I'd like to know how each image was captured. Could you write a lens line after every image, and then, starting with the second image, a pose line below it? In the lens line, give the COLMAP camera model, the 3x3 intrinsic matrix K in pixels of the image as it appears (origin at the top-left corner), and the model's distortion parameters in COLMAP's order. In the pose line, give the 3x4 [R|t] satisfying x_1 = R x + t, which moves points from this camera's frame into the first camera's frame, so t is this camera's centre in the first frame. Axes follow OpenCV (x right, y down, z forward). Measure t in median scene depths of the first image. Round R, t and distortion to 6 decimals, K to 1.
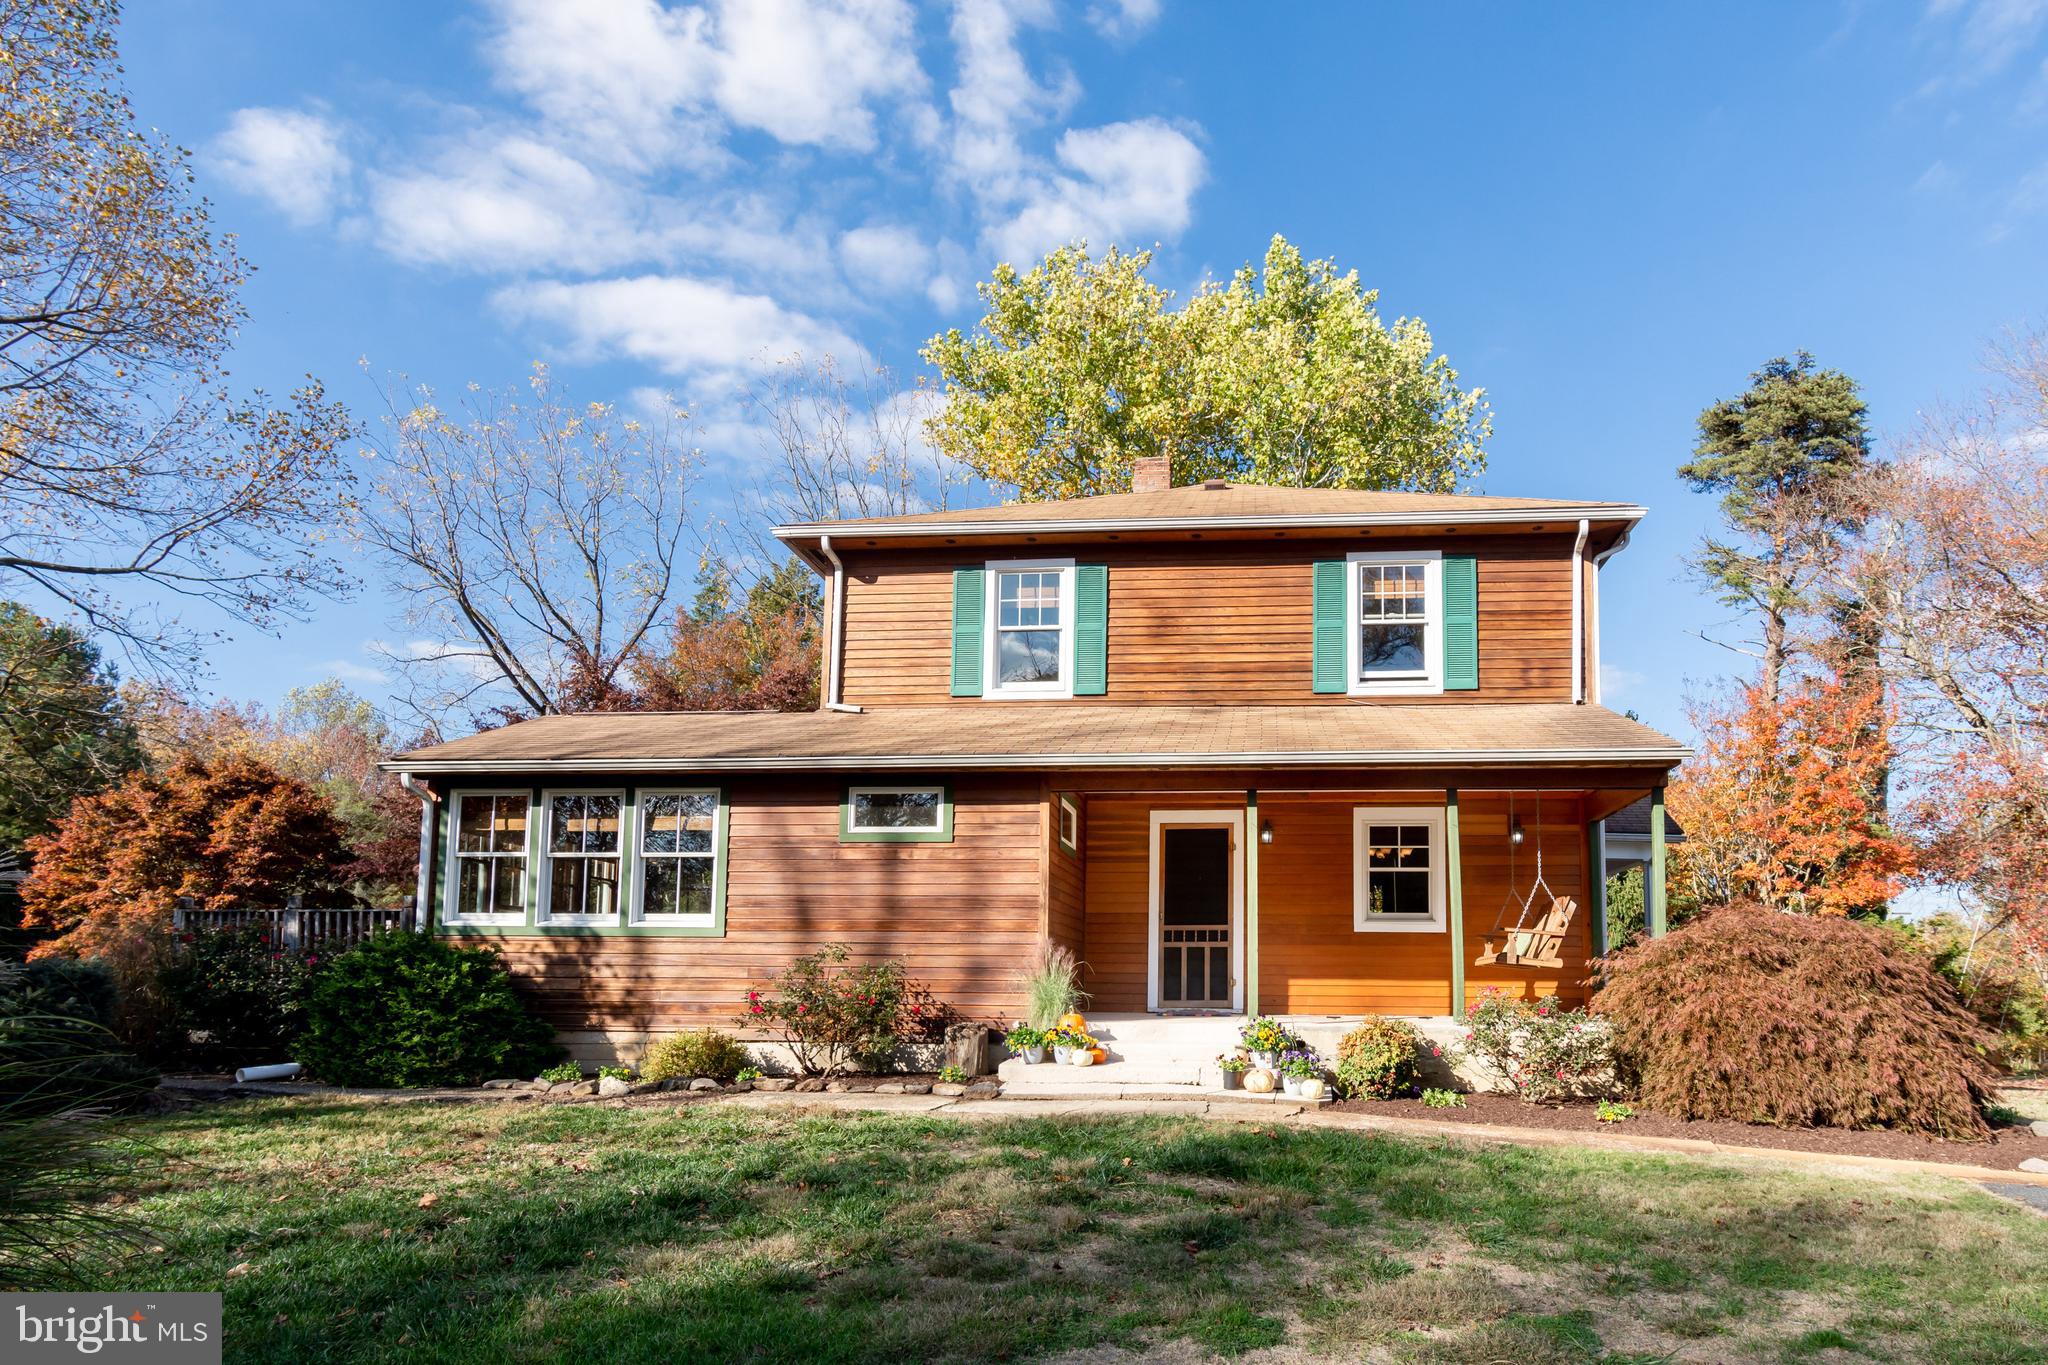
lens RADIAL K [[1337.7, 0, 1024.0], [0, 1337.7, 867.8], [0, 0, 1]] dist [0.007244, 0.002684]
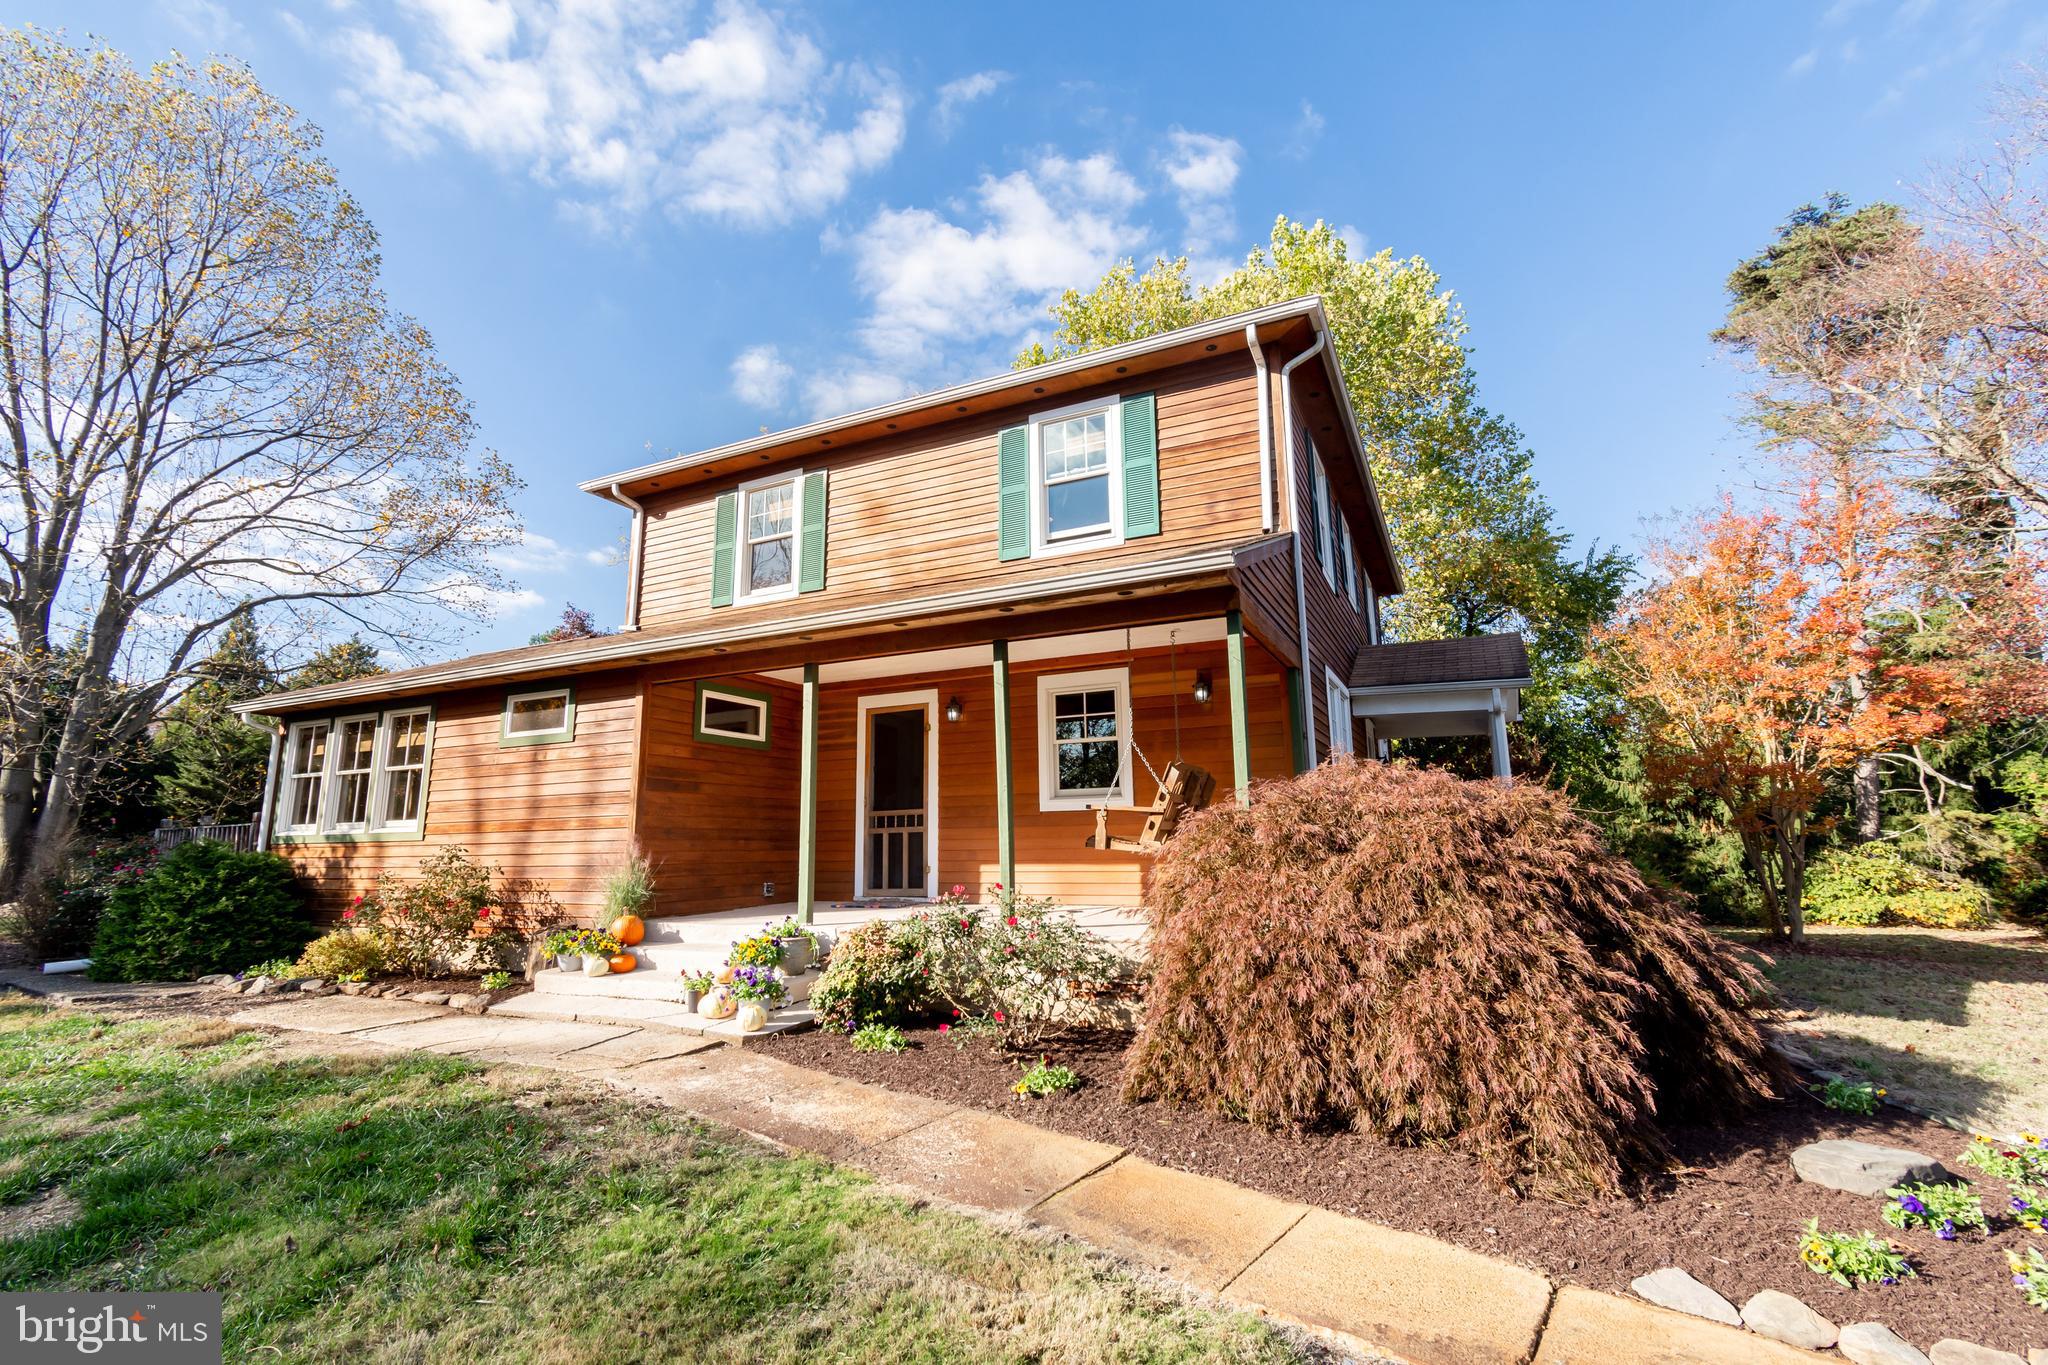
lens RADIAL K [[905.5, 0, 1027.4], [0, 905.5, 680.5], [0, 0, 1]] dist [0.001928, -0.000491]
pose [[0.940347, -0.084109, -0.329656, 0.450074], [0.055305, 0.993861, -0.095817, 0.017786], [0.335691, 0.071870, 0.939226, 0.410433]]
